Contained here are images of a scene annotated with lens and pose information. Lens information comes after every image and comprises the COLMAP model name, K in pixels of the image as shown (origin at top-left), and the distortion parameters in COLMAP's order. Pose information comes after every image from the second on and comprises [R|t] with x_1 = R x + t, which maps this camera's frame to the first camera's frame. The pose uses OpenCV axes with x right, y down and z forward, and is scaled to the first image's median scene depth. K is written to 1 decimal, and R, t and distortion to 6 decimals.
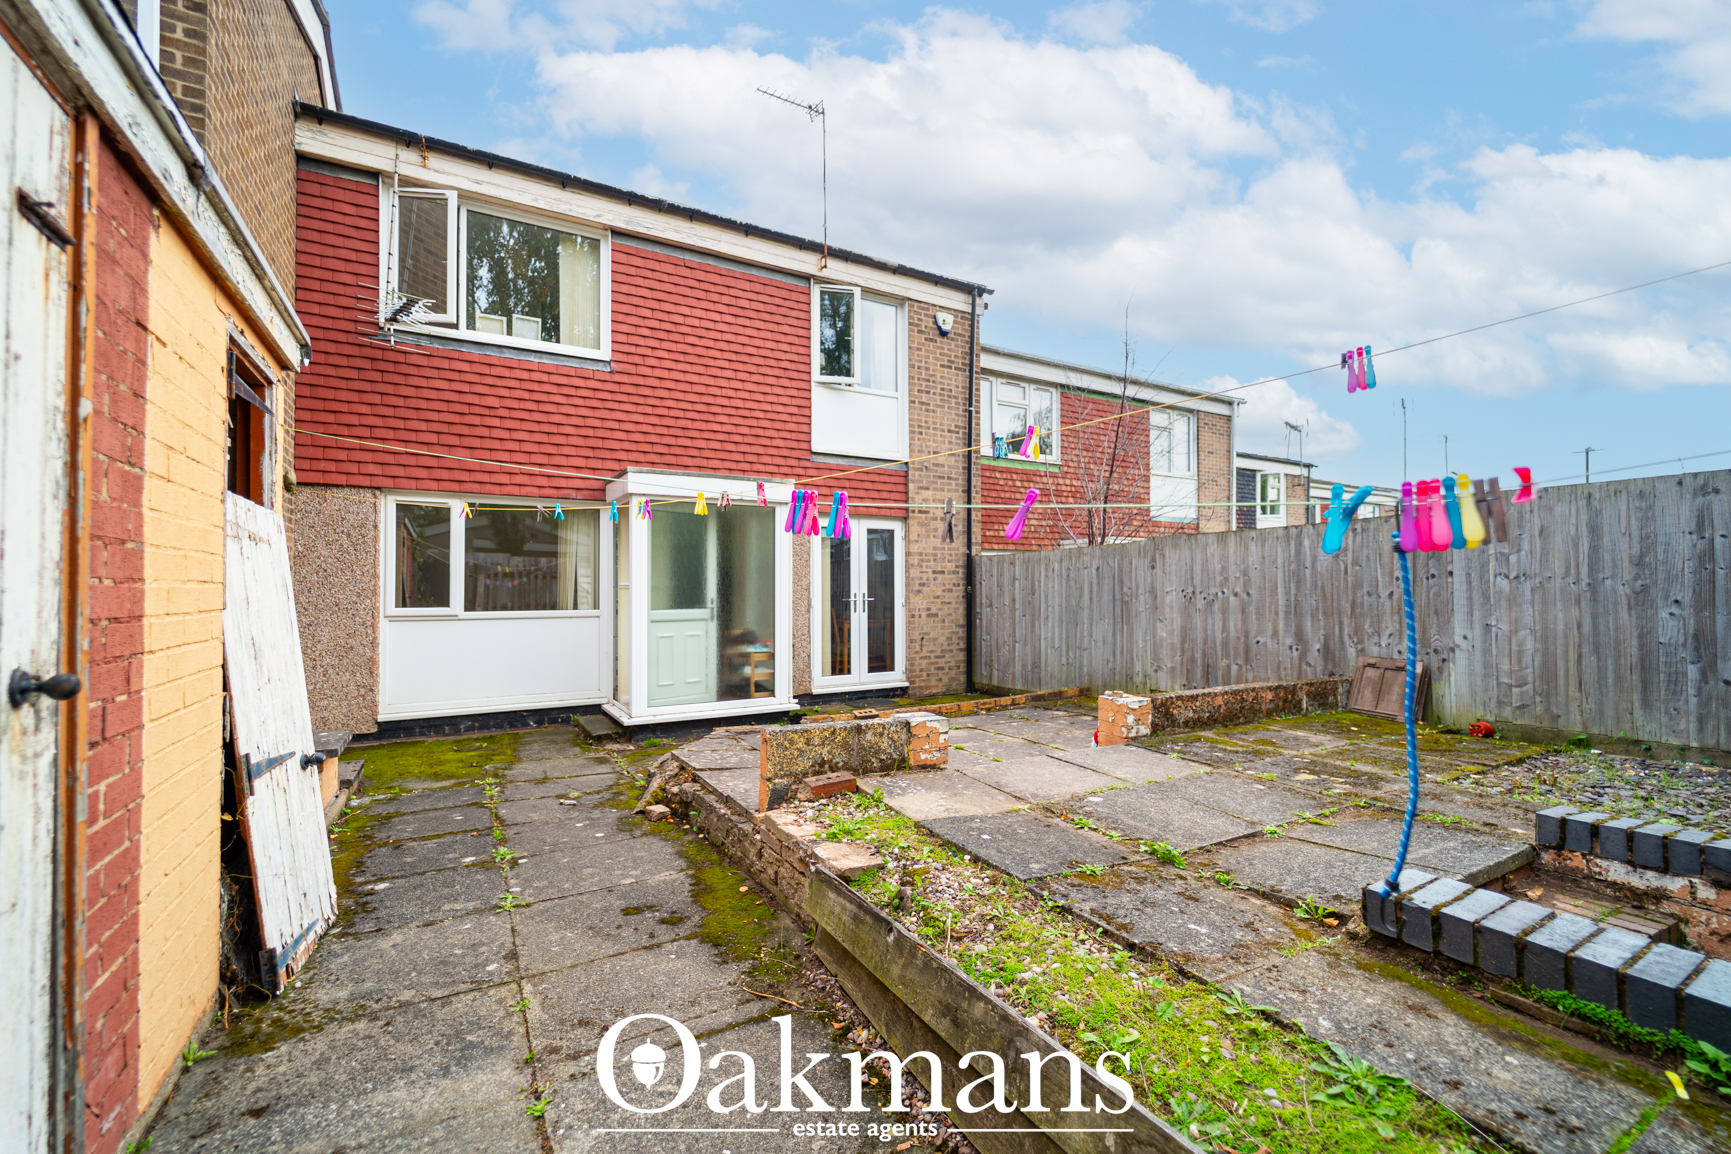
lens RADIAL K [[714.2, 0, 858.6], [0, 714.2, 582.5], [0, 0, 1]] dist [-0.002069, -0.000618]
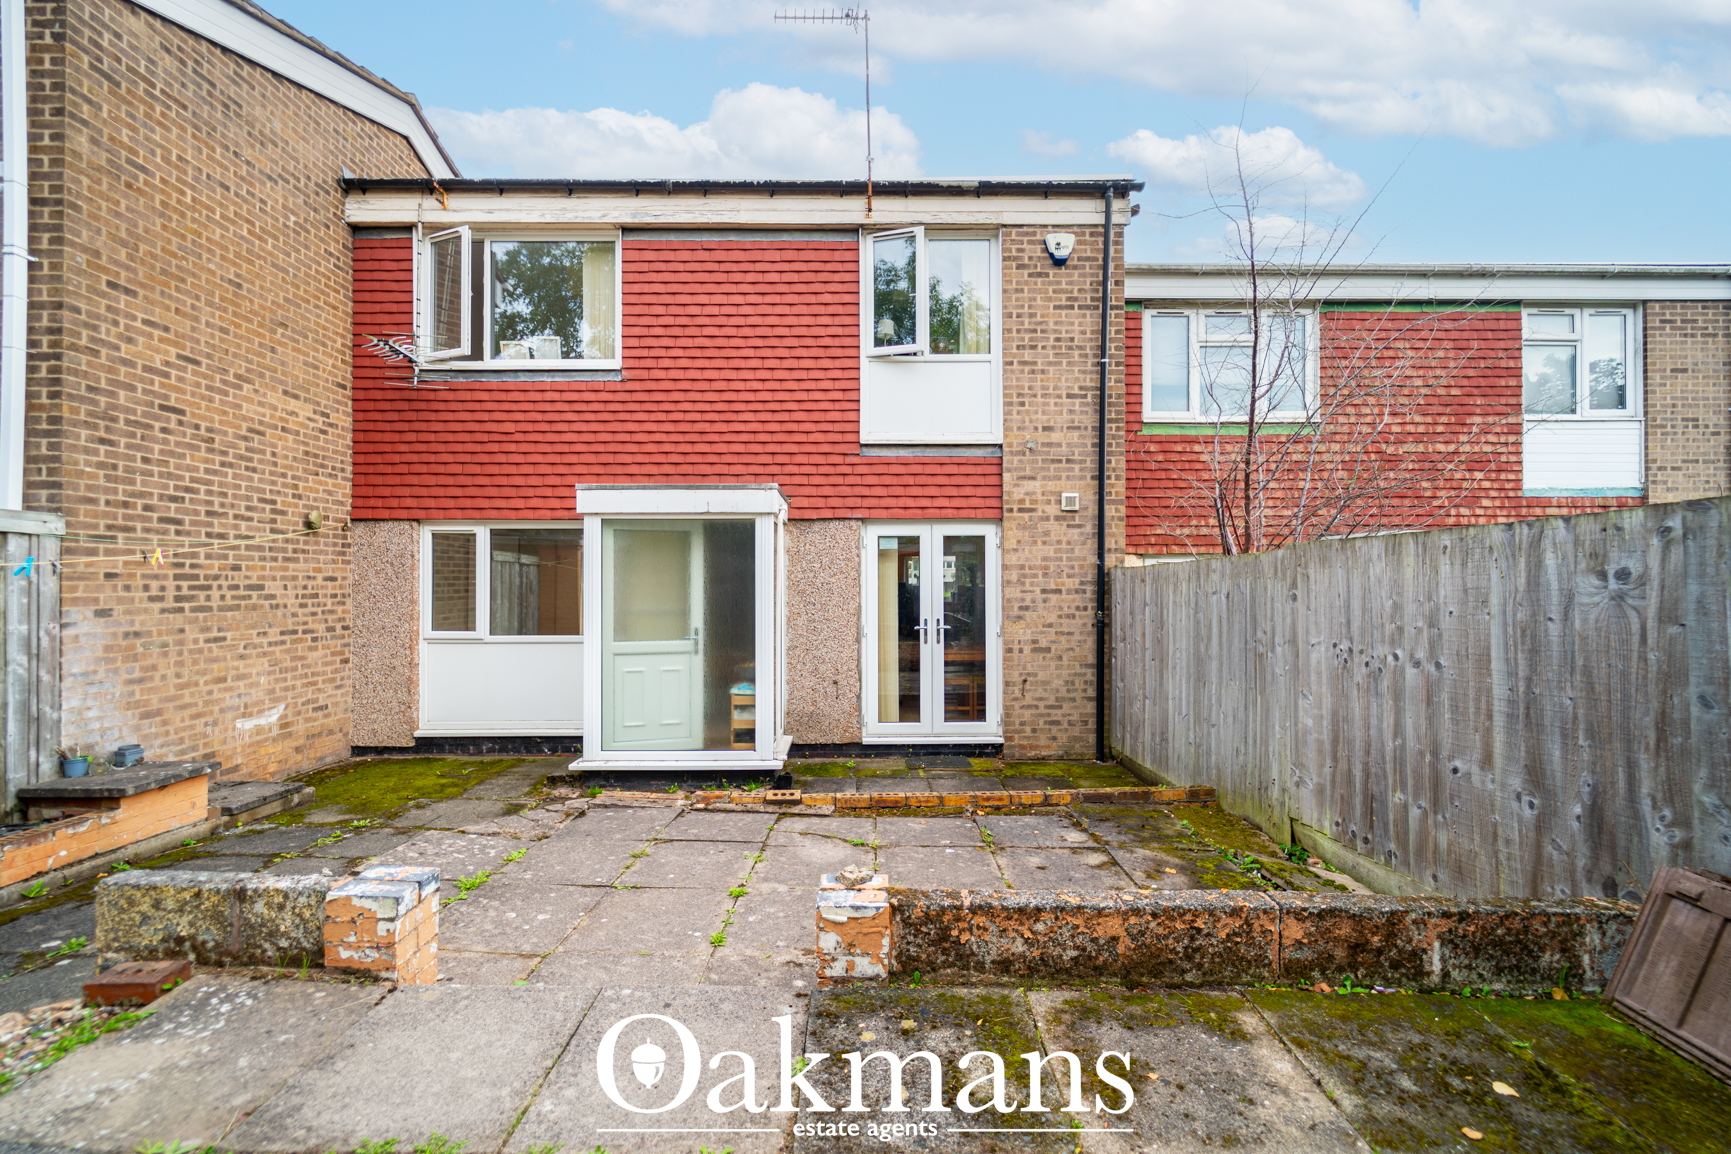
lens RADIAL K [[714.2, 0, 858.6], [0, 714.2, 582.5], [0, 0, 1]] dist [-0.002069, -0.000618]
pose [[0.870371, 0.000754, -0.492396, 0.408290], [0.003668, 0.999961, 0.008013, -0.040818], [0.492383, -0.008780, 0.870334, 0.363667]]
